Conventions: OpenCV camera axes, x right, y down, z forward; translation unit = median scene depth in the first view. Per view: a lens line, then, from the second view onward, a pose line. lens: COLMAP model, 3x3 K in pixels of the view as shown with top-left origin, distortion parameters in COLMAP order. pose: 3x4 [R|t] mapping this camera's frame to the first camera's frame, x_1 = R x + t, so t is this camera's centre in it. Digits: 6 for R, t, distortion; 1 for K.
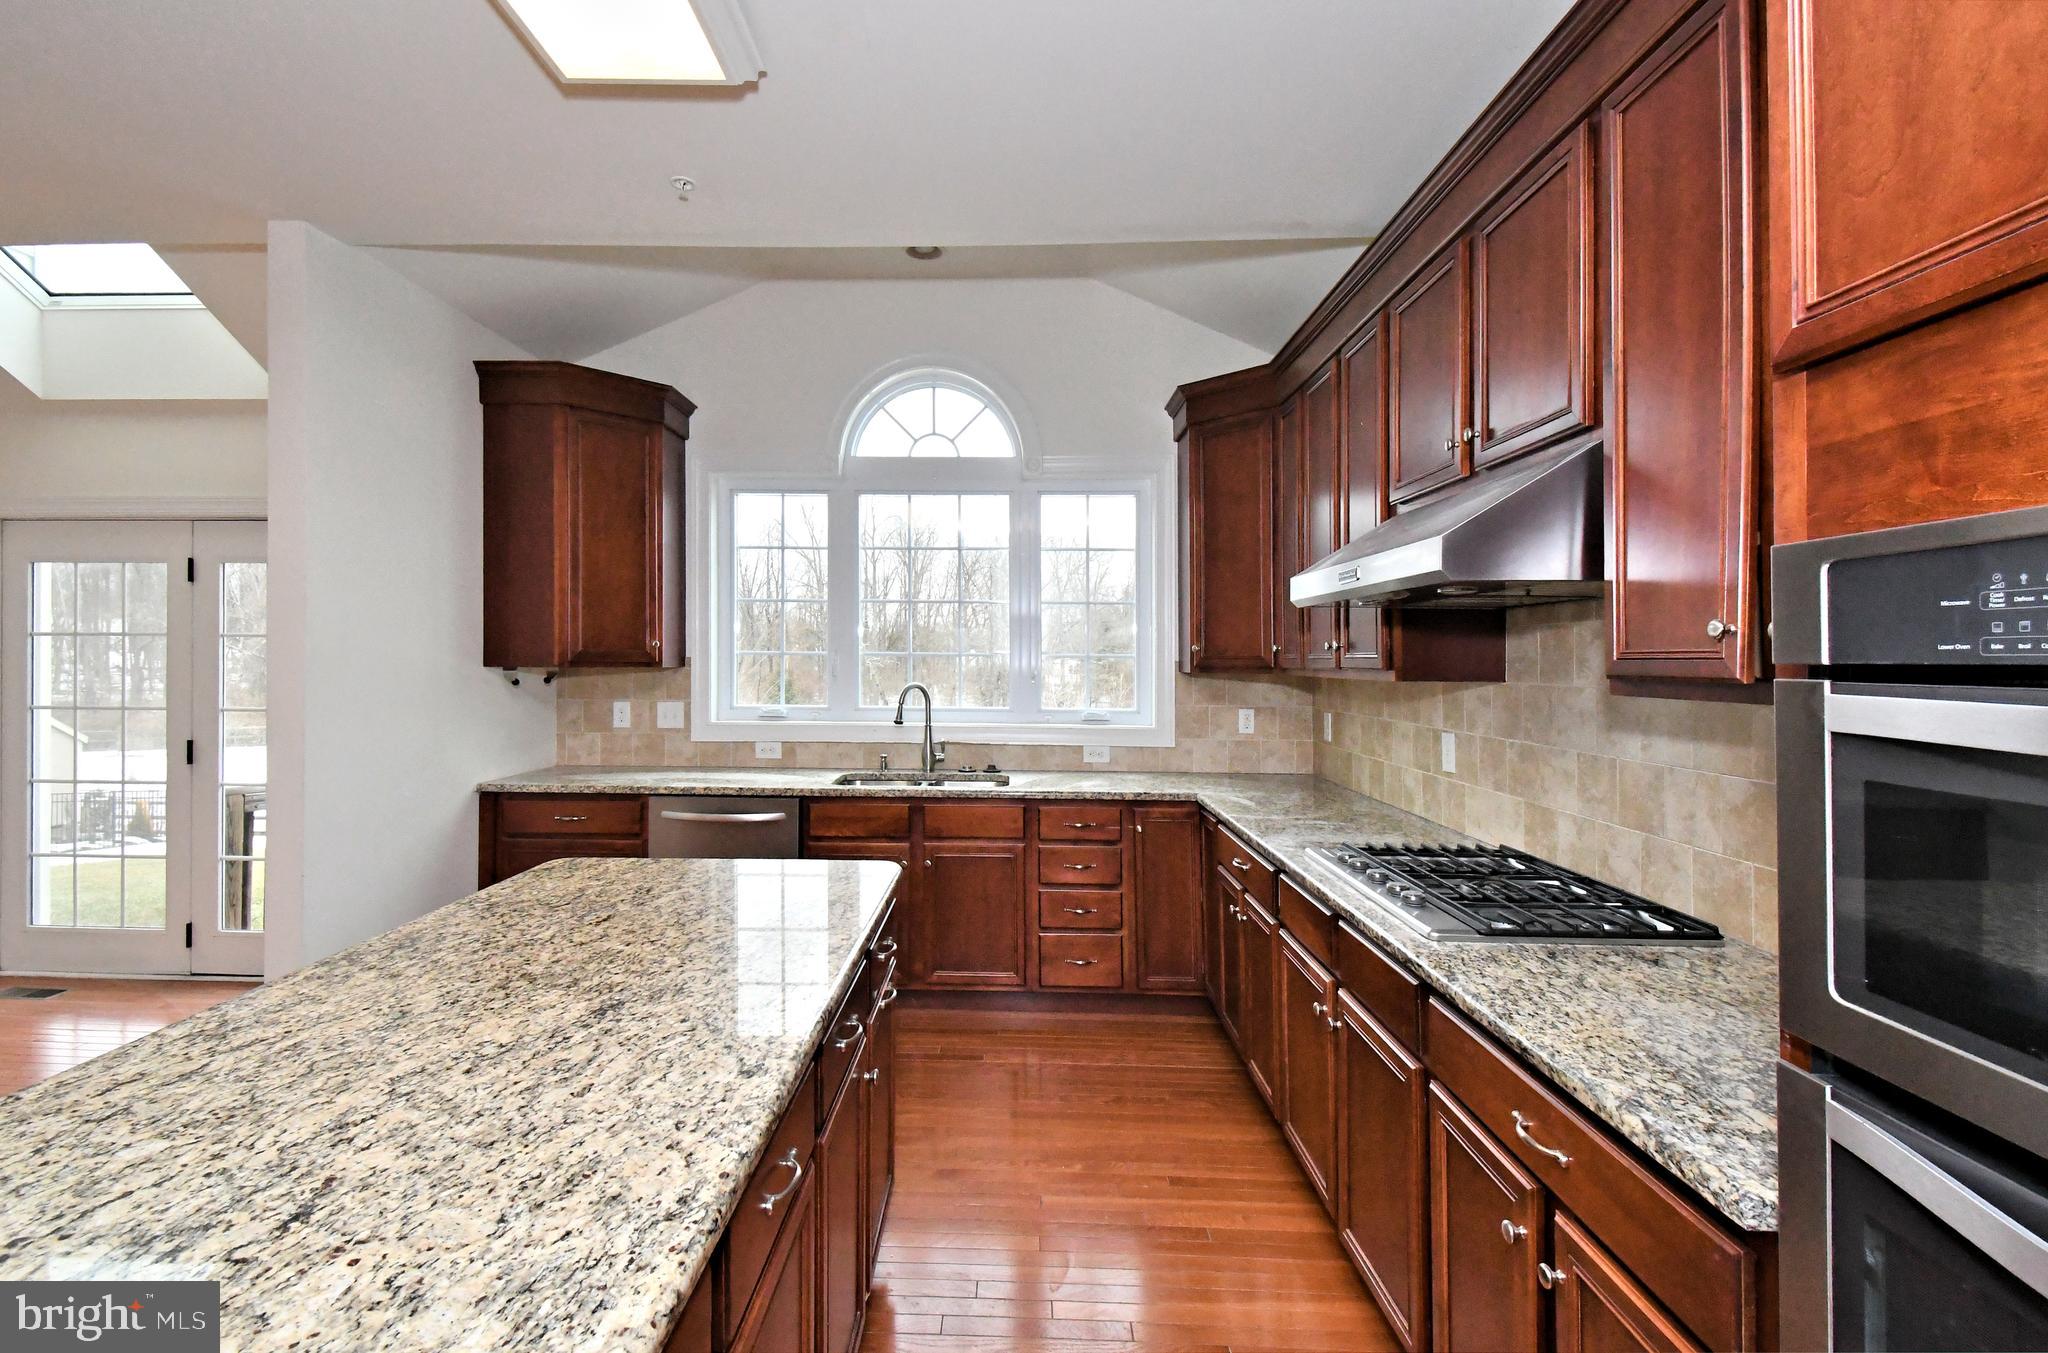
lens RADIAL K [[923.5, 0, 990.0], [0, 923.5, 657.6], [0, 0, 1]] dist [0.020163, -0.008222]
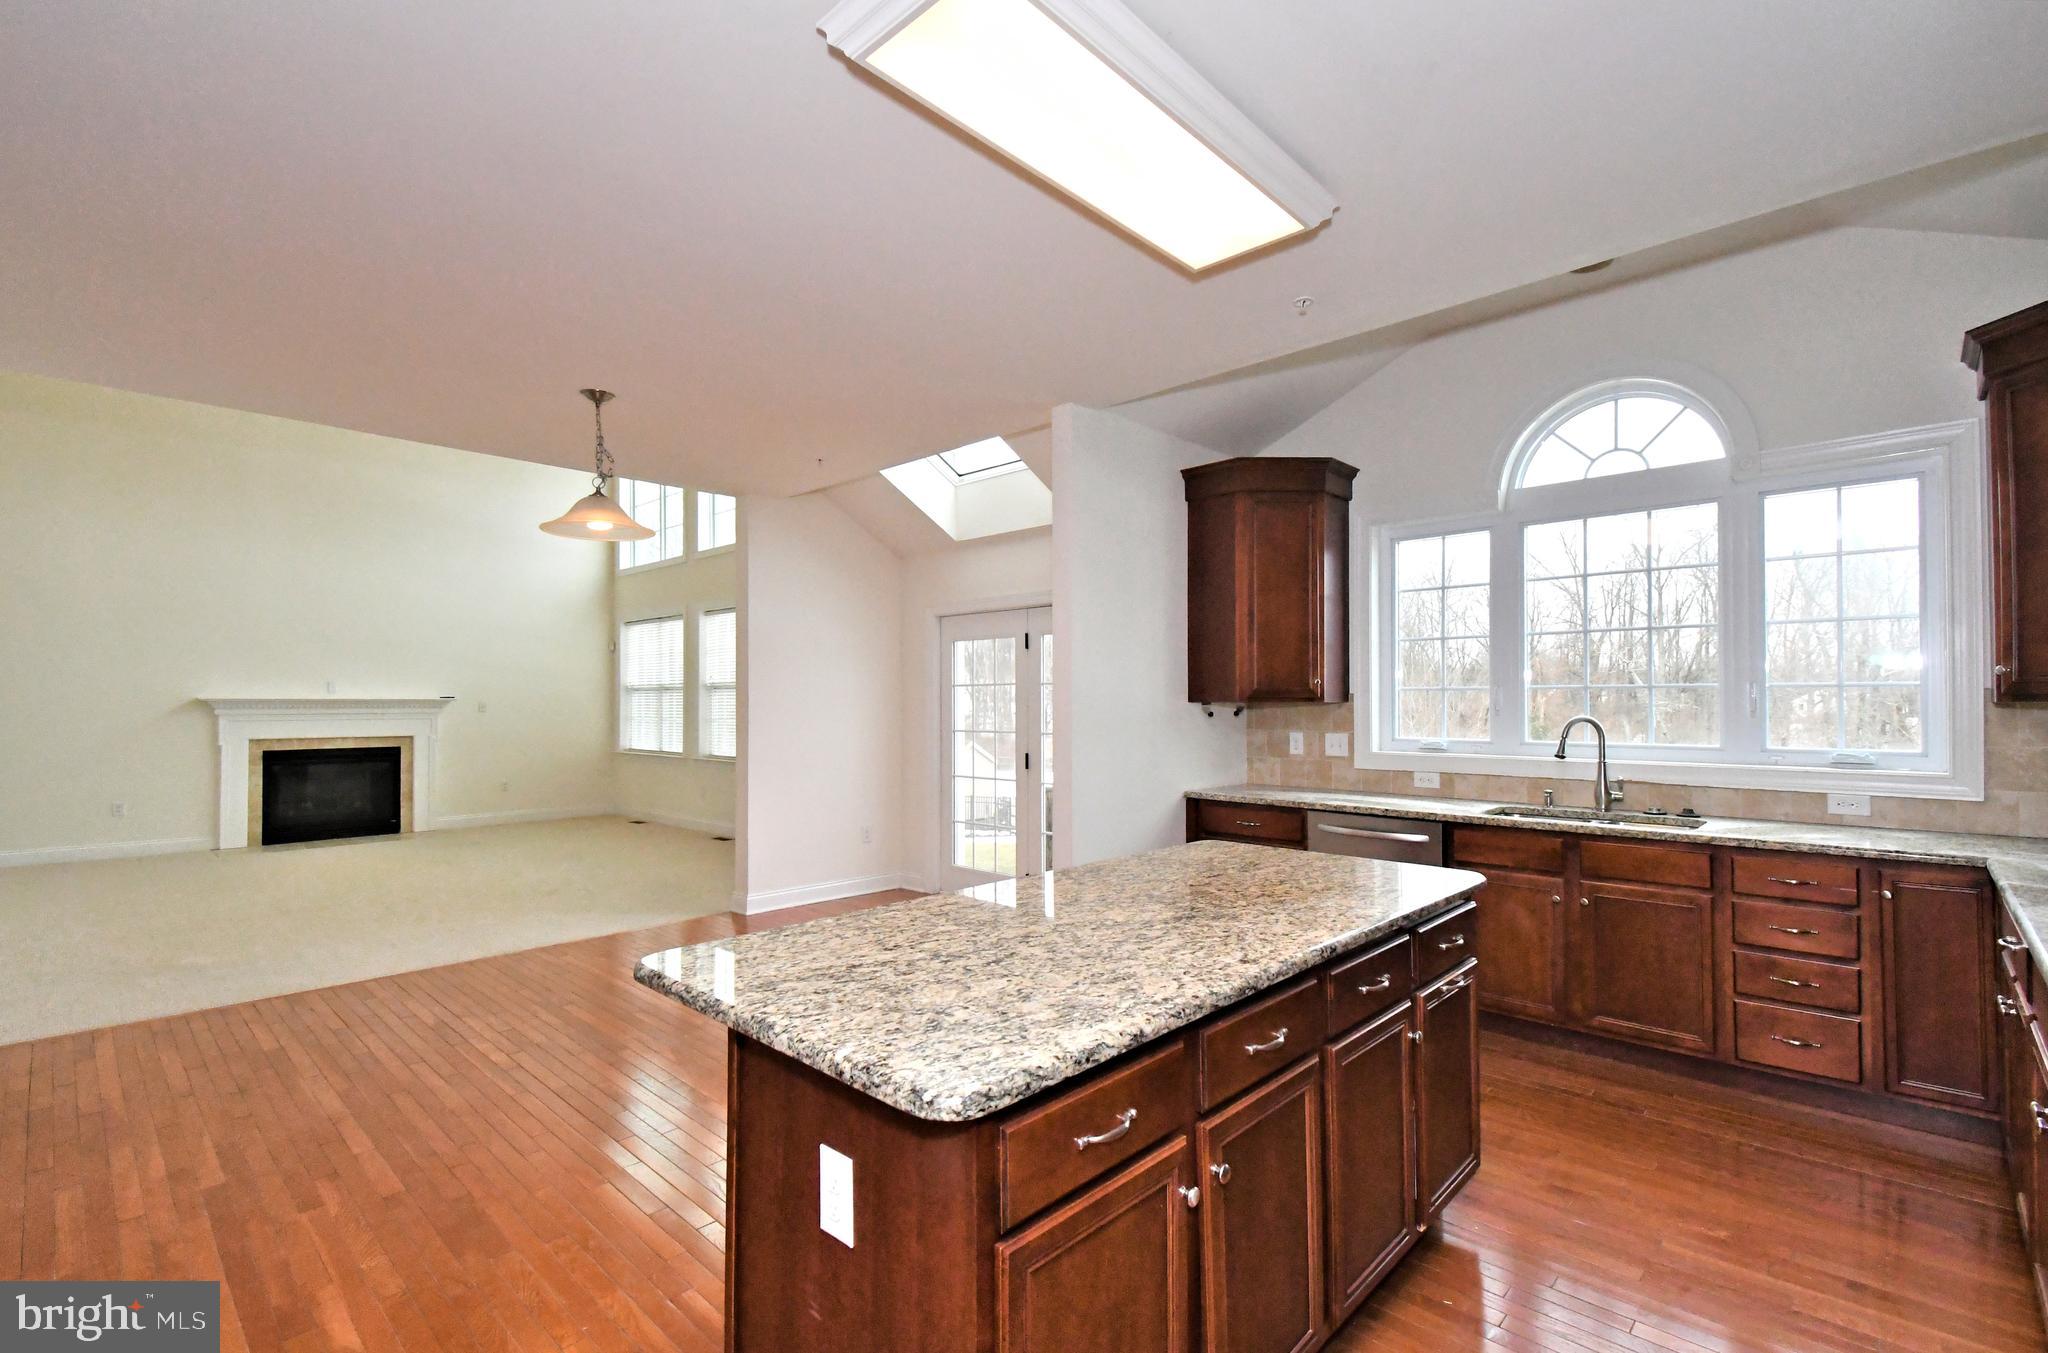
lens RADIAL K [[923.5, 0, 1046.7], [0, 923.5, 690.6], [0, 0, 1]] dist [0.020163, -0.008222]
pose [[0.747770, -0.019984, -0.663658, 0.156486], [0.008791, 0.999757, -0.020200, 0.017287], [0.663900, 0.009270, 0.747764, -0.094952]]
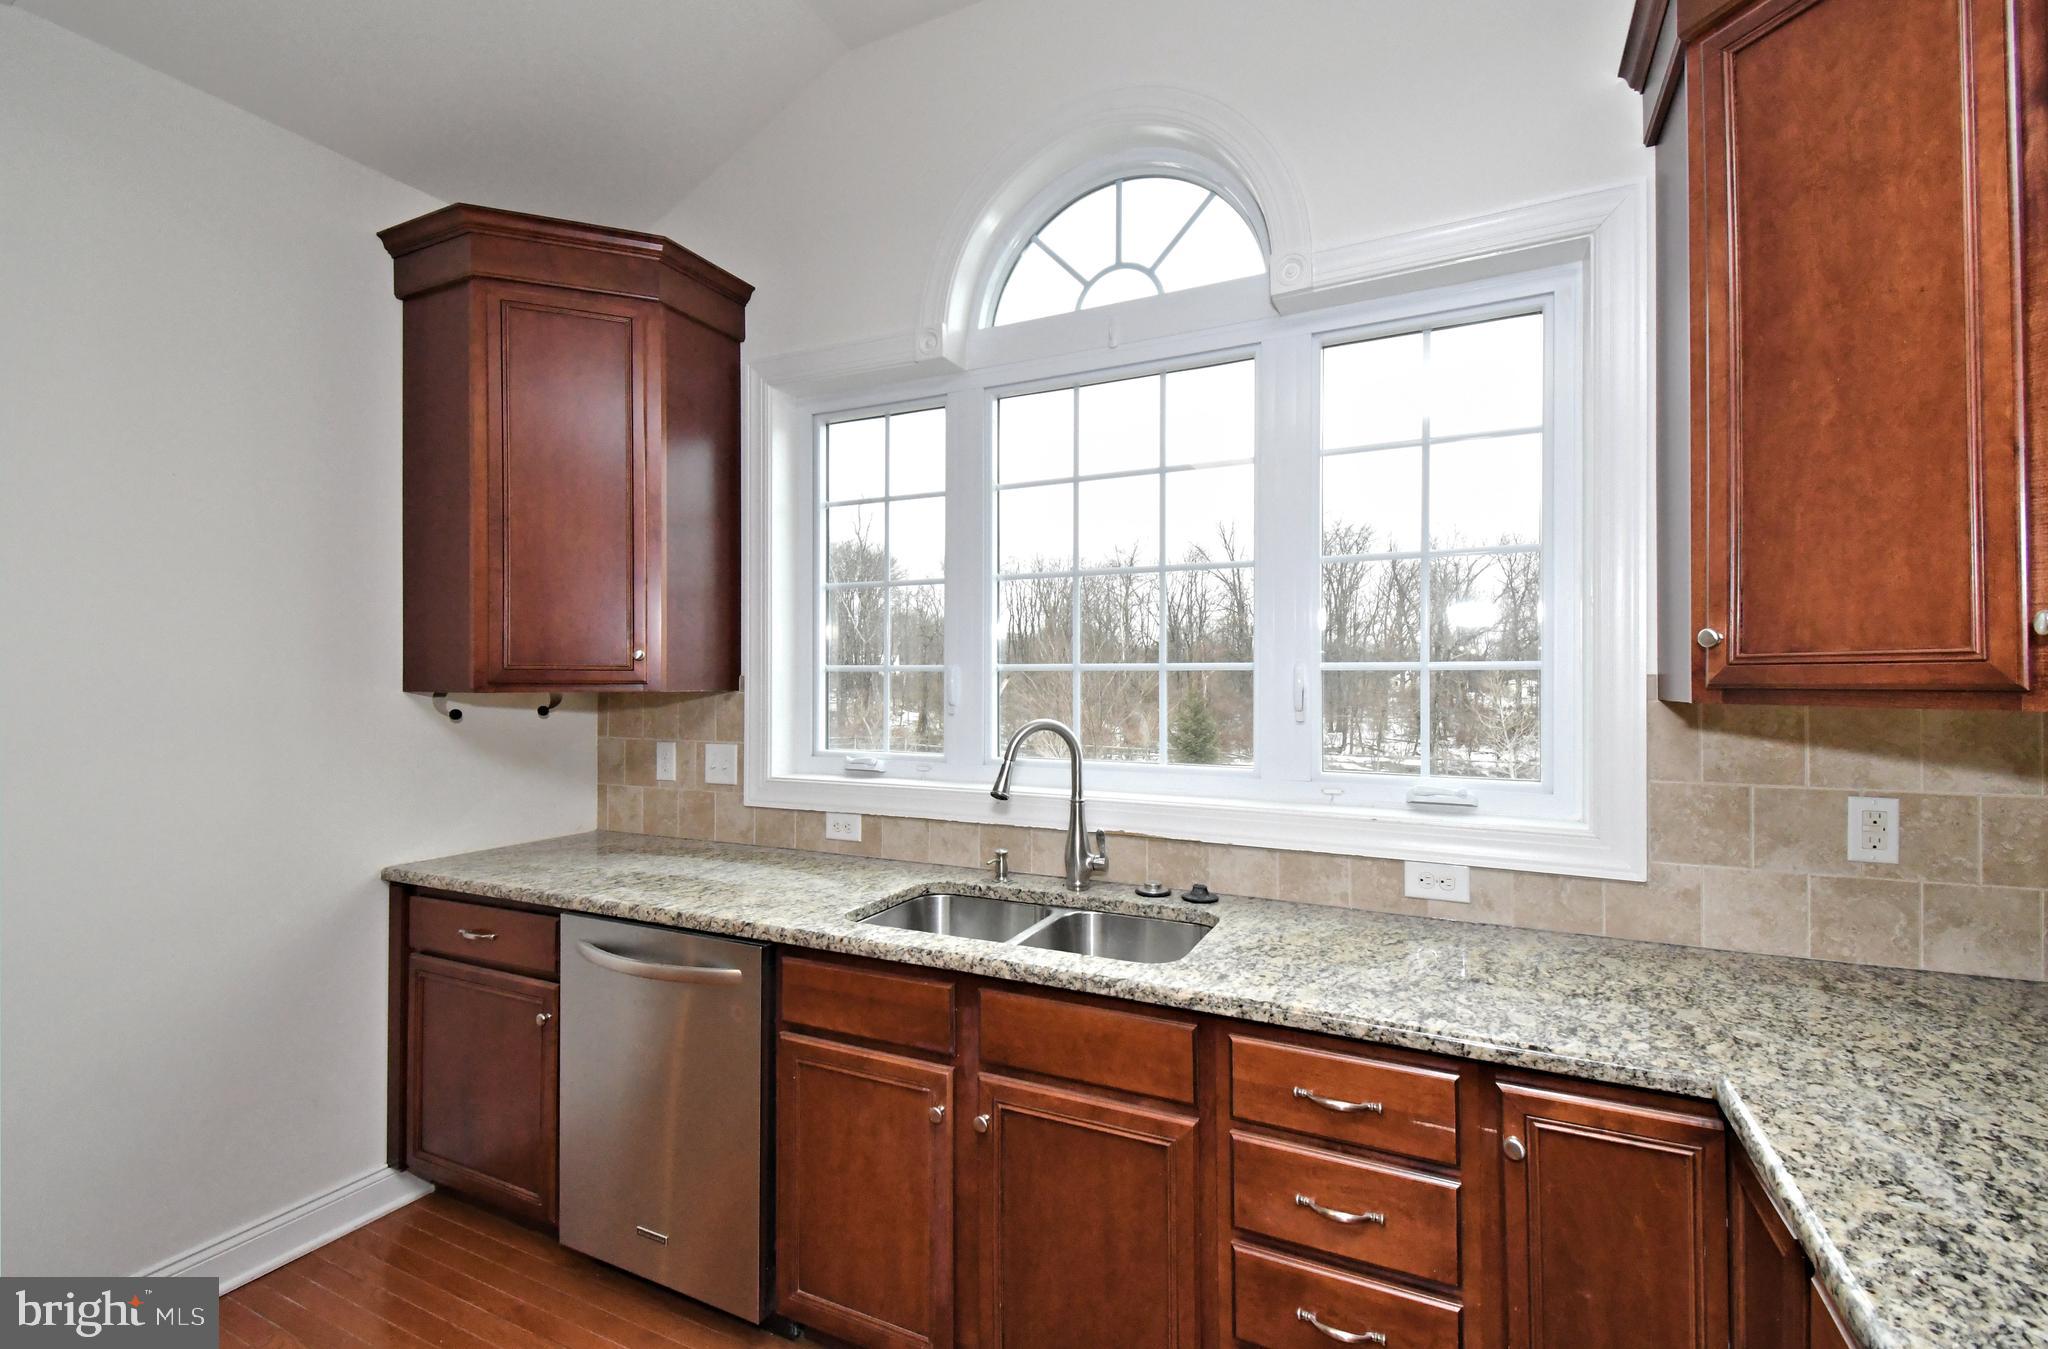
lens RADIAL K [[923.5, 0, 1030.0], [0, 923.5, 666.8], [0, 0, 1]] dist [0.020163, -0.008222]
pose [[0.911291, -0.015716, -0.411463, 0.141496], [0.010127, 0.999824, -0.015761, 0.006454], [0.411638, 0.010197, 0.911290, 0.589446]]
